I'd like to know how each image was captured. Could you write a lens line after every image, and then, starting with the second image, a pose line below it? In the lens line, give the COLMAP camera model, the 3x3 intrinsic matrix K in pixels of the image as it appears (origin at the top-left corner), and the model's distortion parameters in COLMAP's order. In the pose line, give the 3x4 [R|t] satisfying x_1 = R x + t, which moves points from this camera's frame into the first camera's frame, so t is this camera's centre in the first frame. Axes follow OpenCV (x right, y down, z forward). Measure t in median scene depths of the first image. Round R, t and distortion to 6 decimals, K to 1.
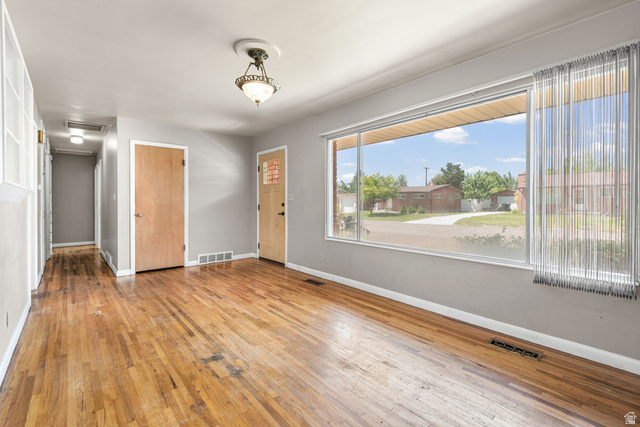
lens RADIAL K [[285.6, 0, 334.8], [0, 285.6, 211.8], [0, 0, 1]] dist [0.012815, -0.001712]
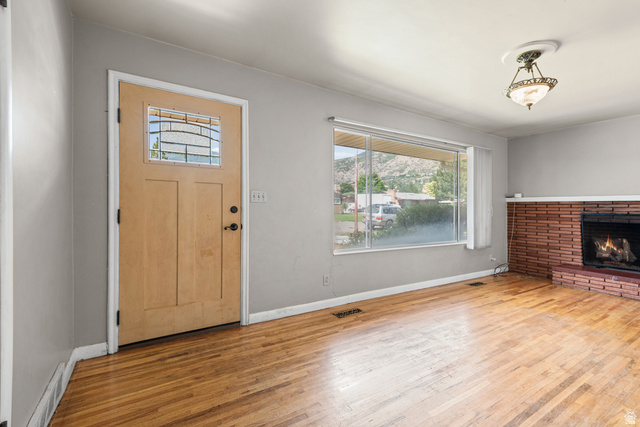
lens RADIAL K [[285.6, 0, 319.4], [0, 285.6, 207.8], [0, 0, 1]] dist [0.012815, -0.001712]
pose [[0.187099, 0.003396, 0.982335, -1.136545], [0.015413, 0.999861, -0.006393, -0.037534], [-0.982220, 0.016337, 0.187021, 1.271944]]
